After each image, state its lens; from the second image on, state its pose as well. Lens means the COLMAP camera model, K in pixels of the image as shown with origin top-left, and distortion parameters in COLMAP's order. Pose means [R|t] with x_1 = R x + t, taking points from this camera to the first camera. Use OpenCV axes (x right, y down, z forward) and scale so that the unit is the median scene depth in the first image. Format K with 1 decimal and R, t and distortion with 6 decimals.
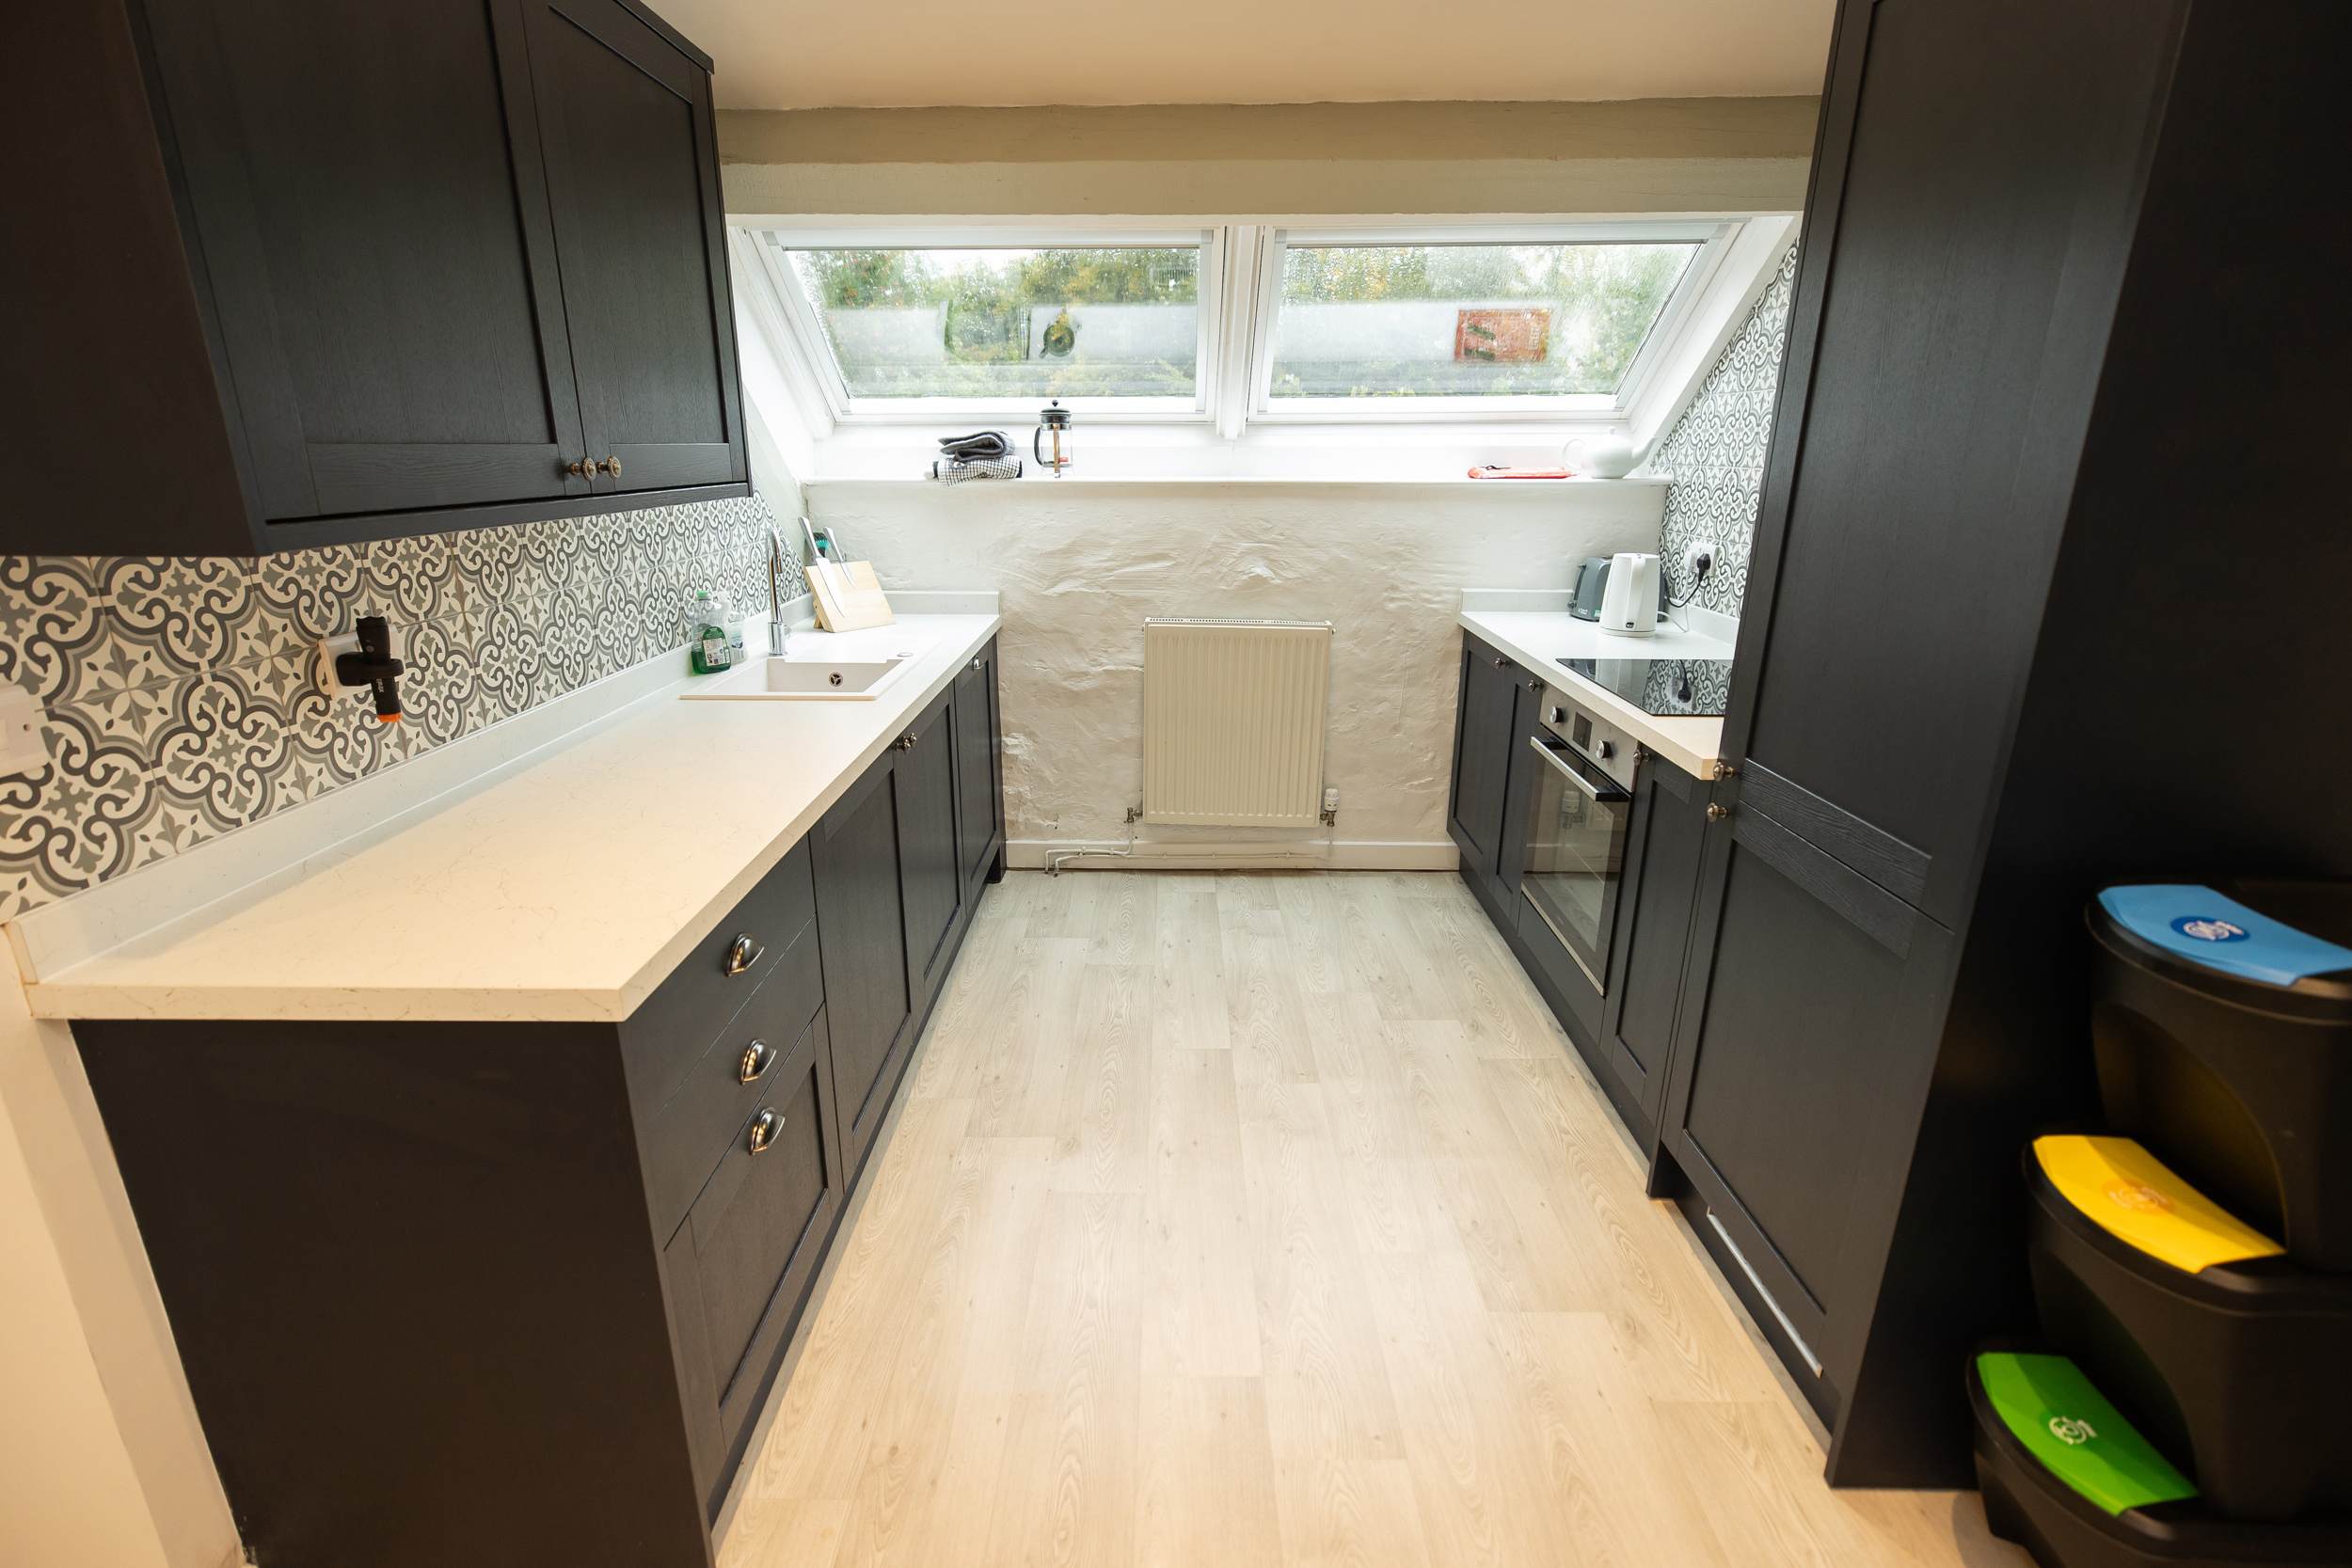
lens RADIAL K [[1082.7, 0, 1151.2], [0, 1082.7, 779.0], [0, 0, 1]] dist [-0.003989, 0.001592]
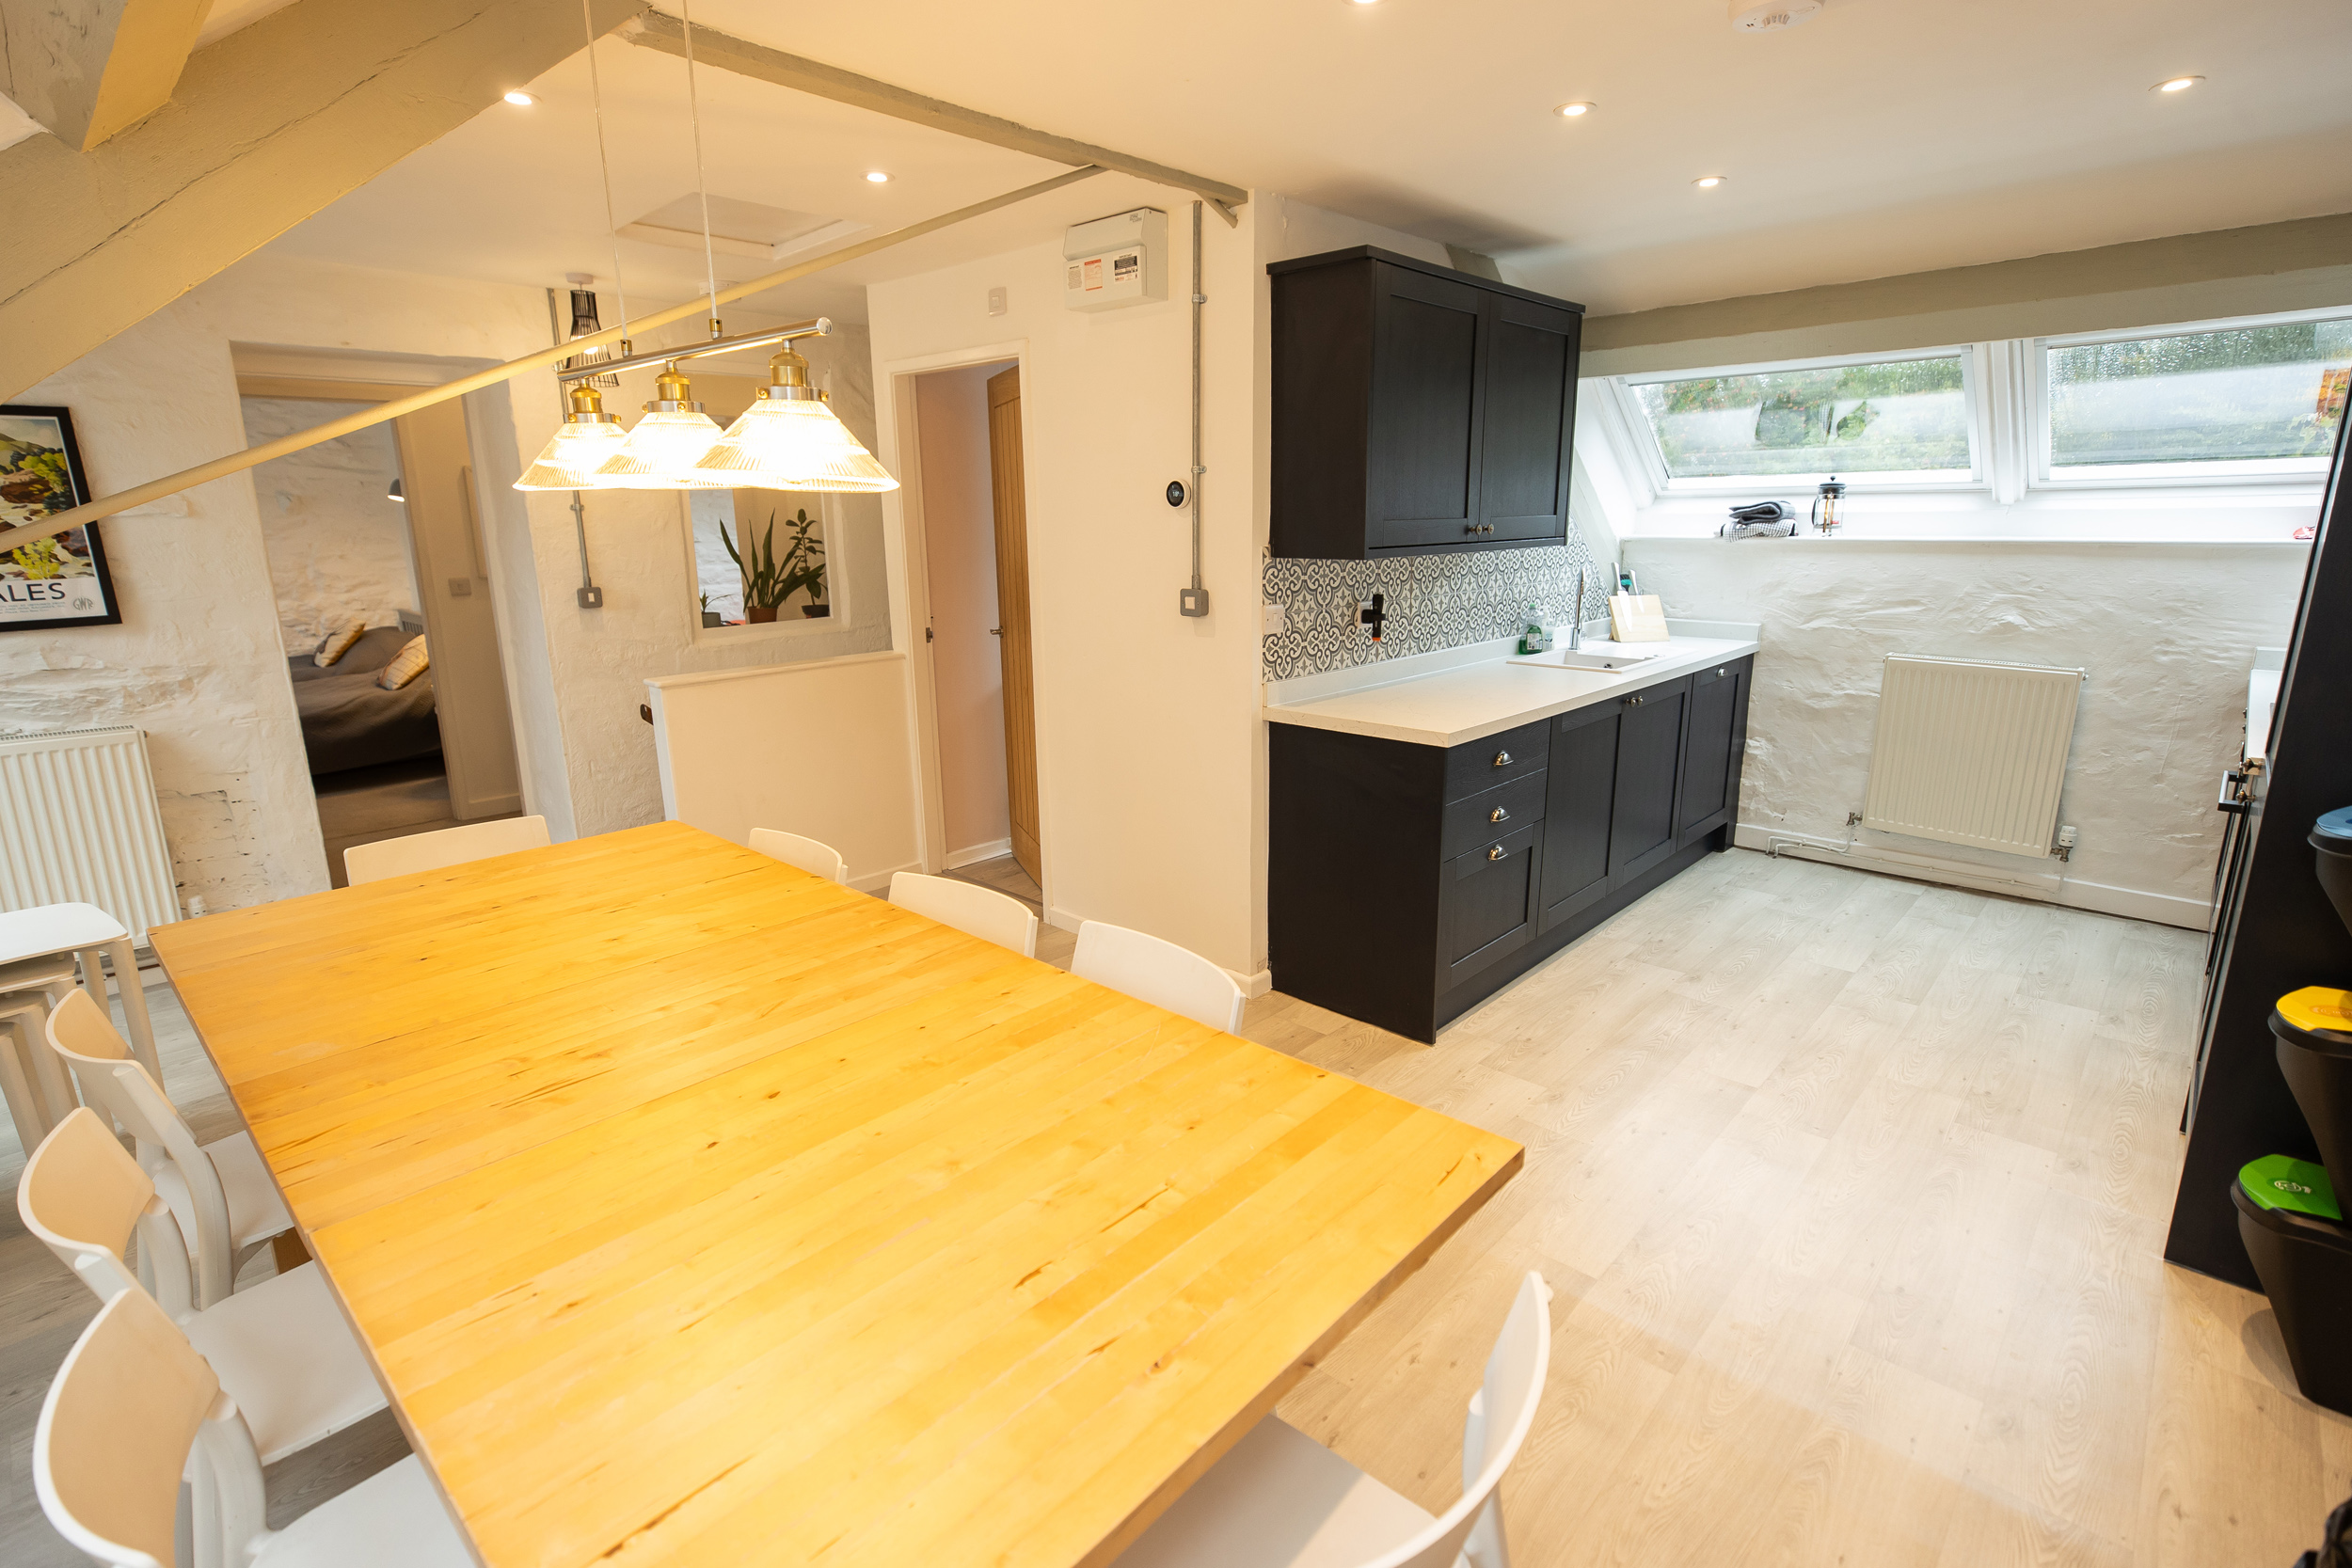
lens RADIAL K [[1081.3, 0, 1199.9], [0, 1081.3, 788.9], [0, 0, 1]] dist [-0.005767, 0.002179]
pose [[0.750362, 0.153448, -0.642971, 0.219737], [-0.181157, 0.983180, 0.023225, 0.113137], [0.635720, 0.099052, 0.765539, -0.395525]]
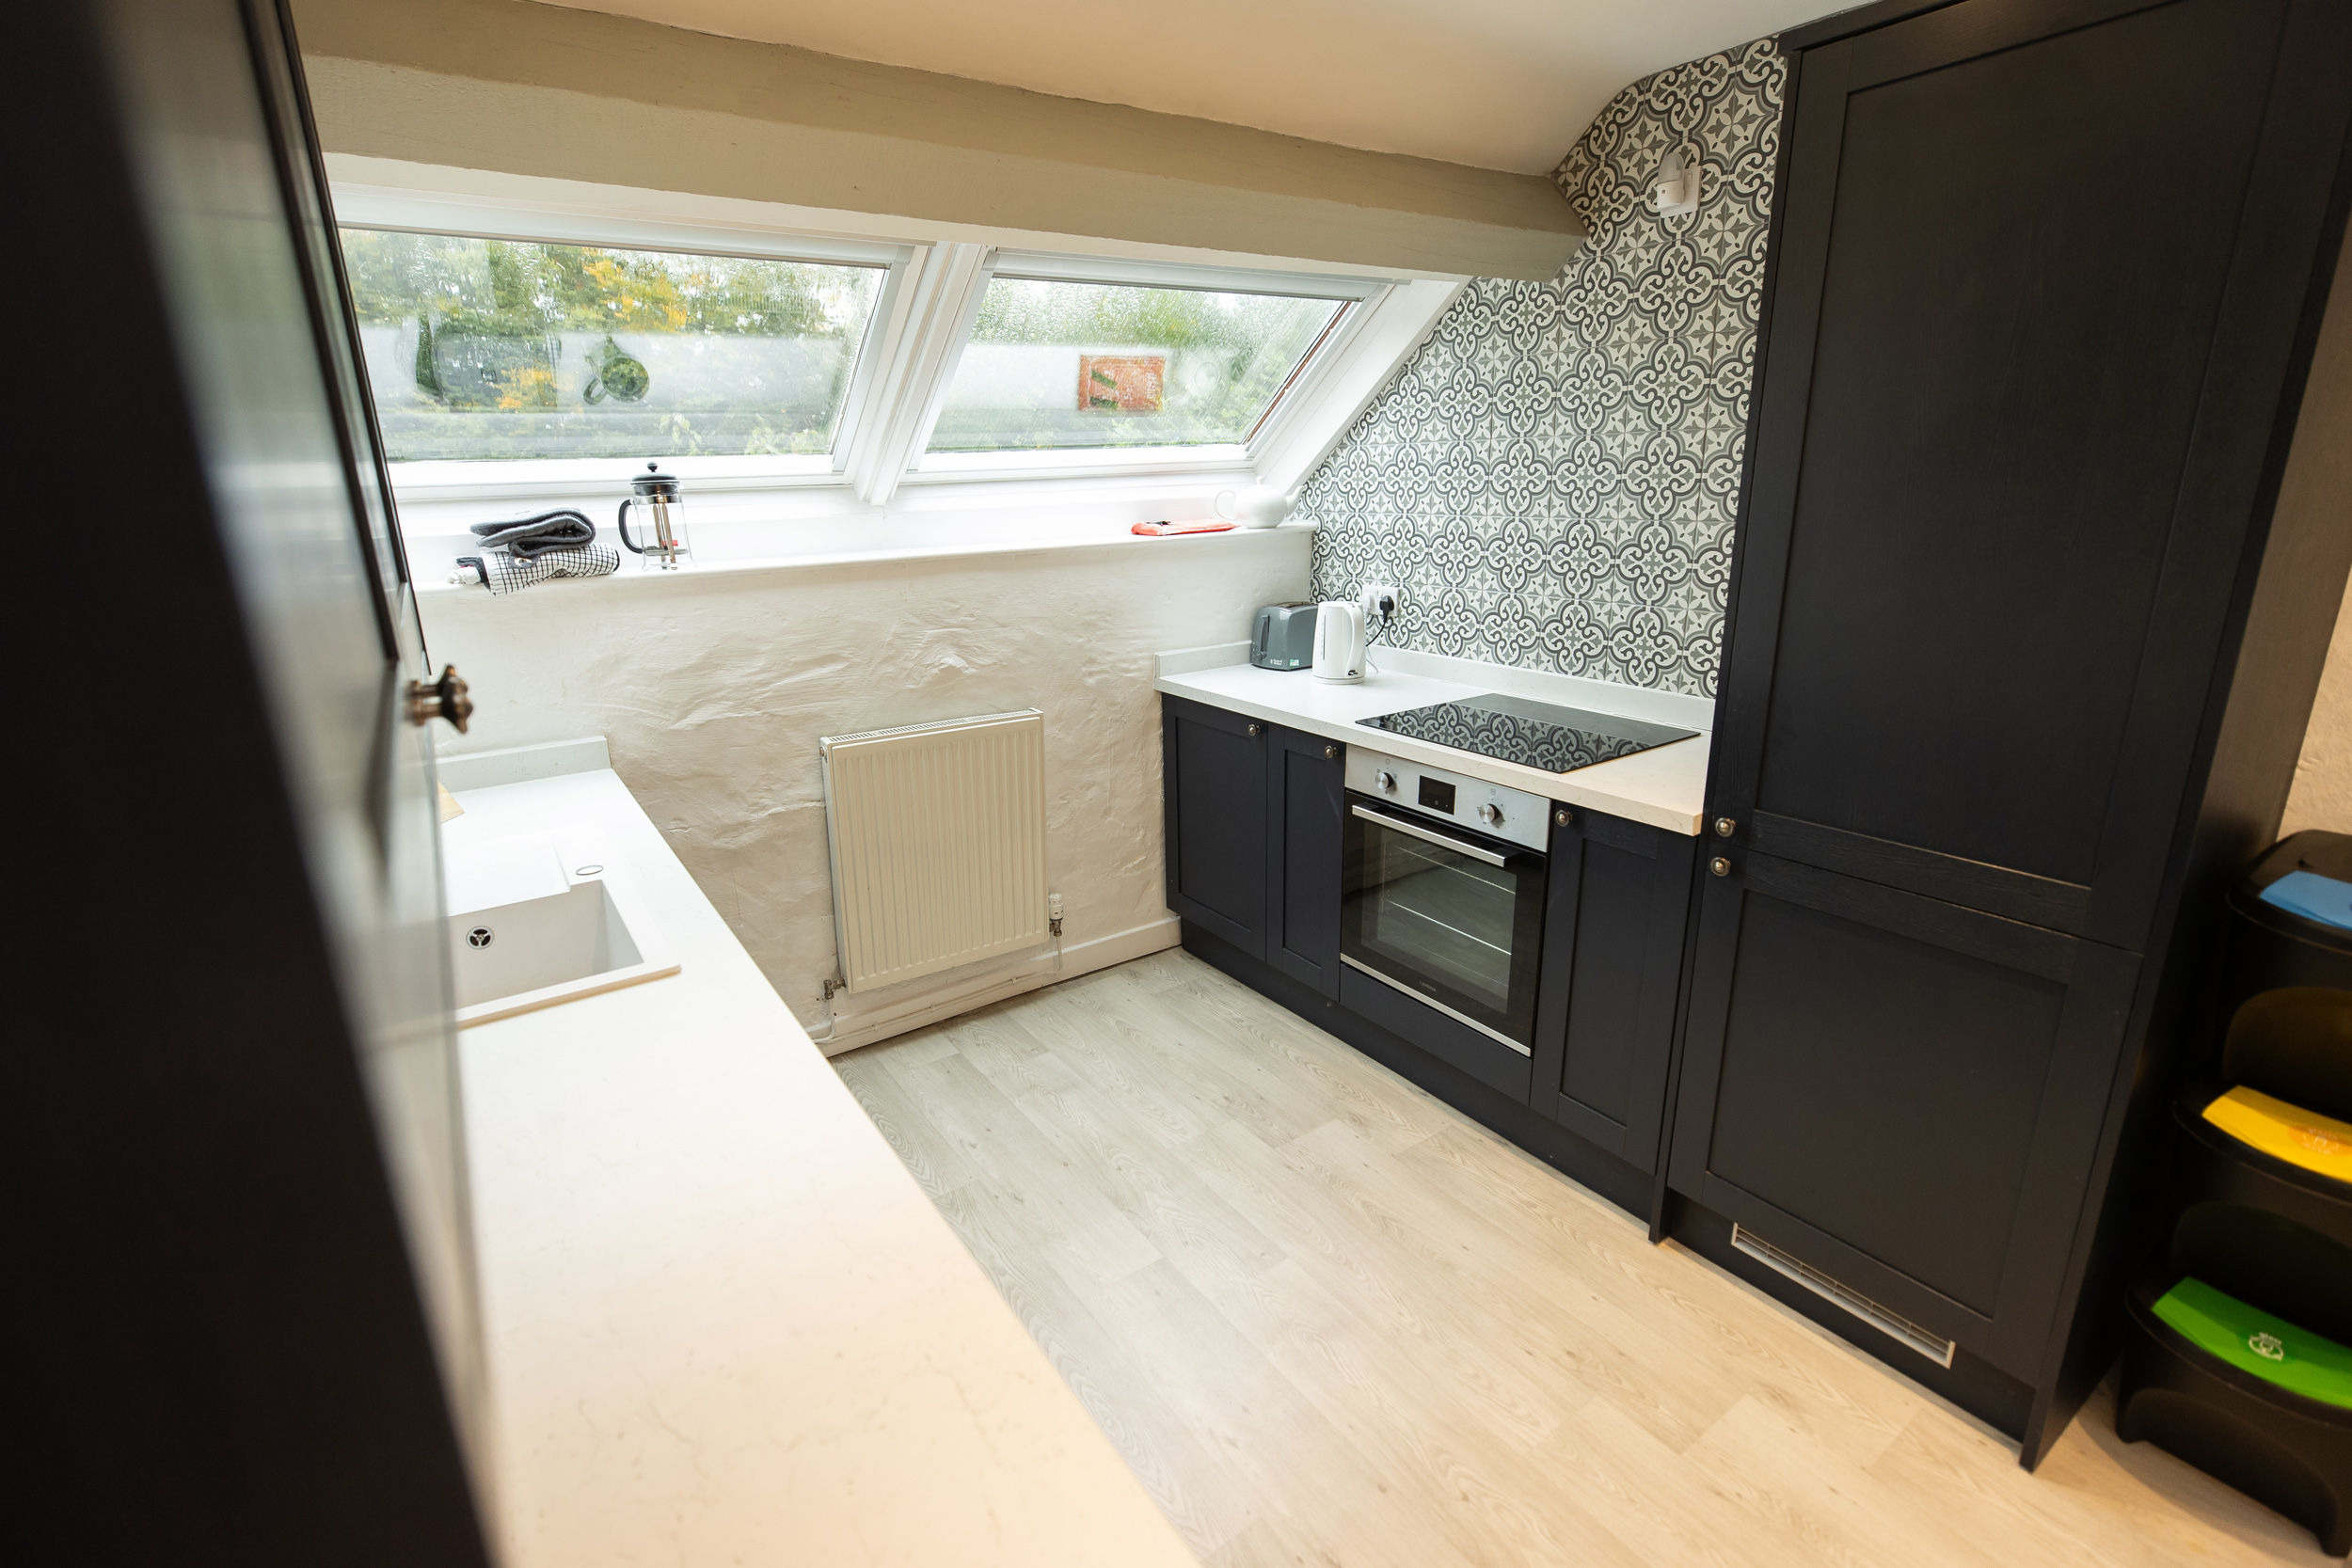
lens RADIAL K [[1082.7, 0, 1189.2], [0, 1082.7, 781.5], [0, 0, 1]] dist [-0.003989, 0.001592]
pose [[0.815653, -0.182443, 0.549022, -0.226488], [0.197684, 0.979747, 0.031886, -0.094253], [-0.543720, 0.082525, 0.835199, 0.222446]]
